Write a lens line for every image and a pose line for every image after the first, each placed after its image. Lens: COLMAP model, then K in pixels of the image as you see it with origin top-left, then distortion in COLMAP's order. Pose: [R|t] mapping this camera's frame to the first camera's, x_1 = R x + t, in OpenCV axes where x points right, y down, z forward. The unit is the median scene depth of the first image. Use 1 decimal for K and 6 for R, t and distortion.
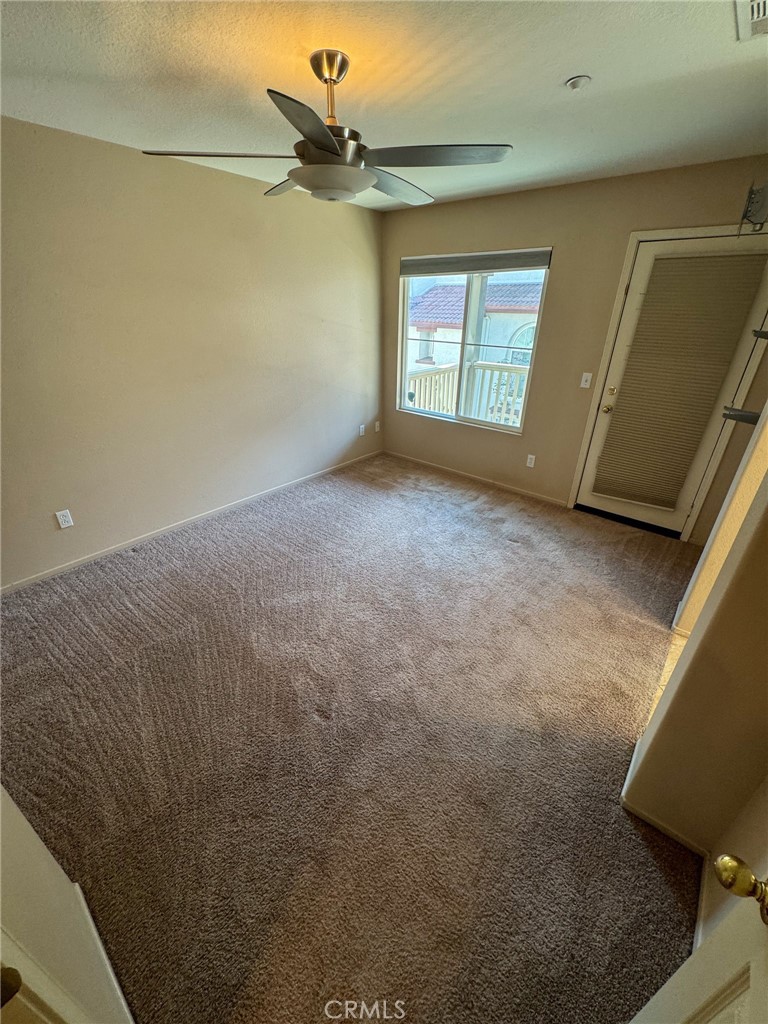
lens RADIAL K [[408.8, 0, 384.8], [0, 408.8, 510.5], [0, 0, 1]] dist [-0.003115, 0.000221]
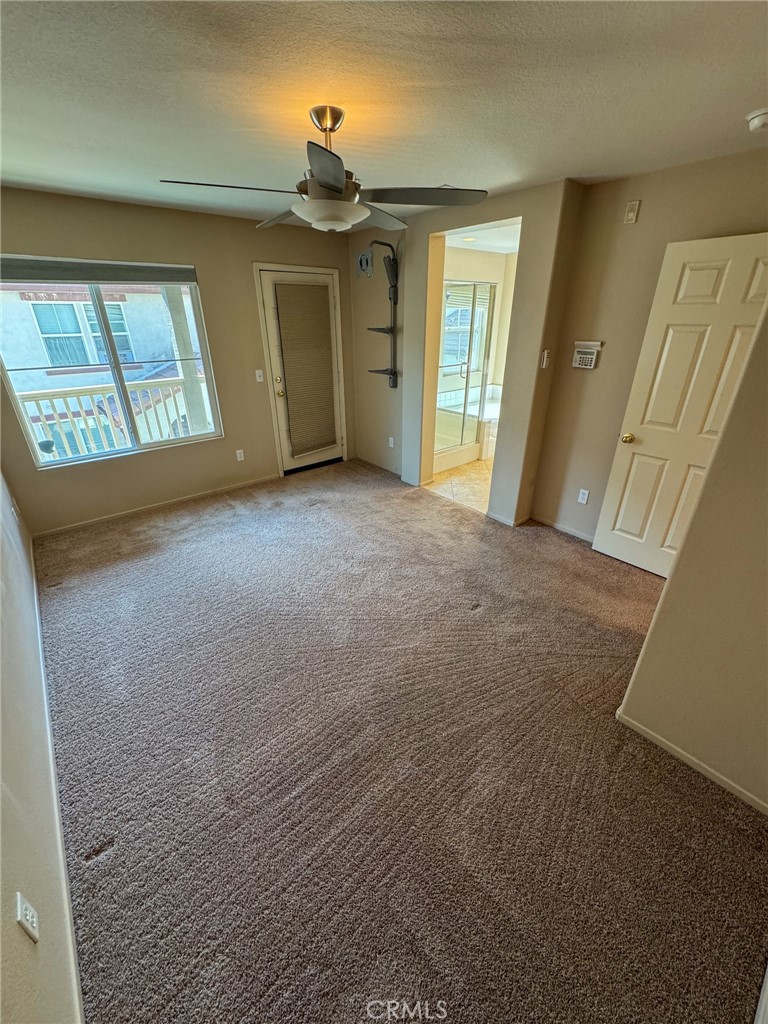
lens RADIAL K [[408.8, 0, 384.8], [0, 408.8, 510.5], [0, 0, 1]] dist [-0.003115, 0.000221]
pose [[0.168492, -0.437310, 0.883386, -0.694181], [0.450485, 0.831293, 0.325599, -0.200713], [-0.876740, 0.343091, 0.337068, 0.364359]]
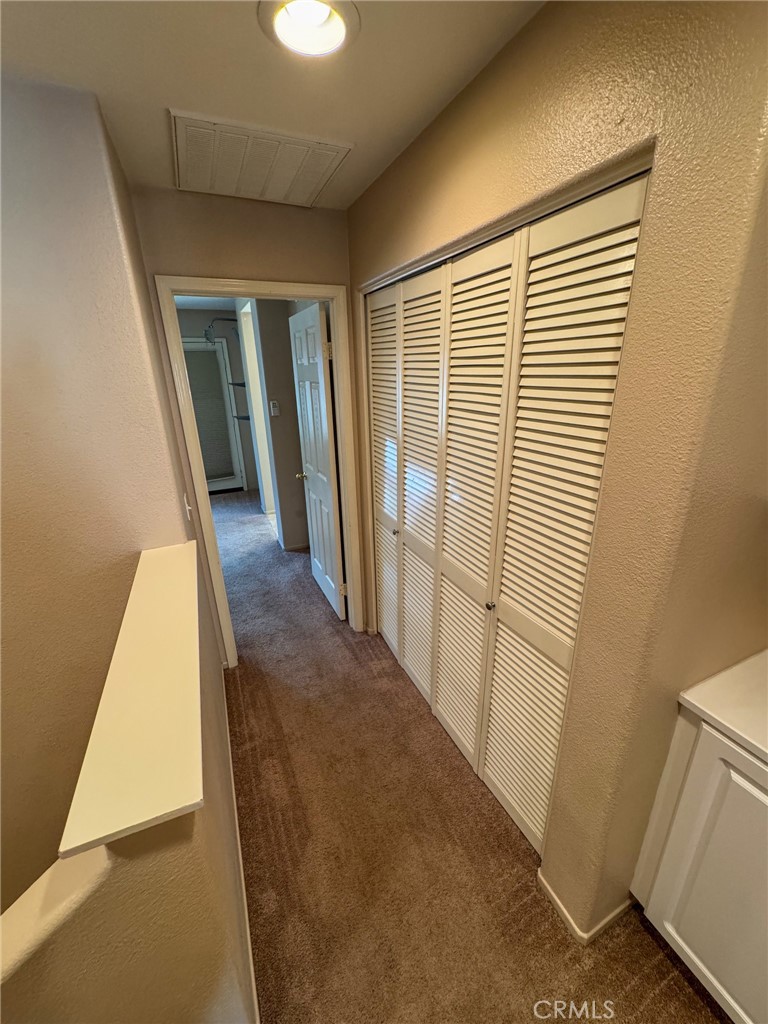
lens RADIAL K [[408.8, 0, 384.8], [0, 408.8, 510.5], [0, 0, 1]] dist [-0.003115, 0.000221]
pose [[0.433115, -0.322786, 0.841558, -0.567115], [0.434285, 0.892885, 0.118965, 0.196716], [-0.789815, 0.313951, 0.526903, -0.439282]]
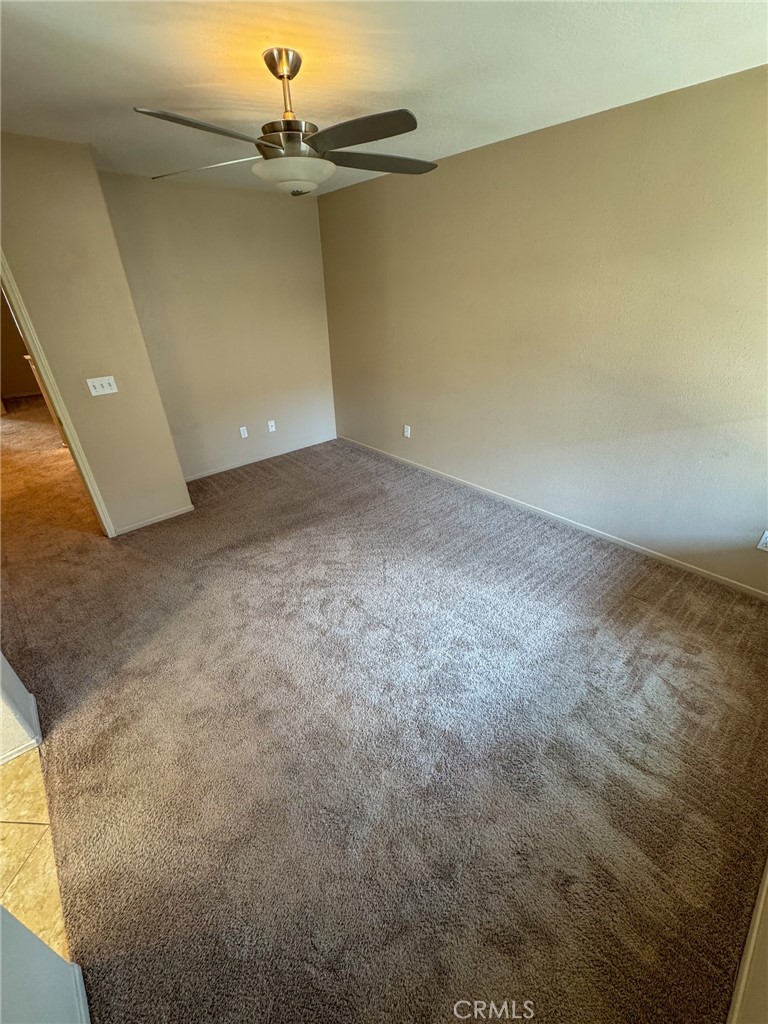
lens RADIAL K [[408.8, 0, 384.8], [0, 408.8, 510.5], [0, 0, 1]] dist [-0.003115, 0.000221]
pose [[-0.128943, 0.468242, -0.874141, 0.551012], [-0.436554, 0.764683, 0.474005, -0.341920], [0.890390, 0.442730, 0.105812, 0.698034]]
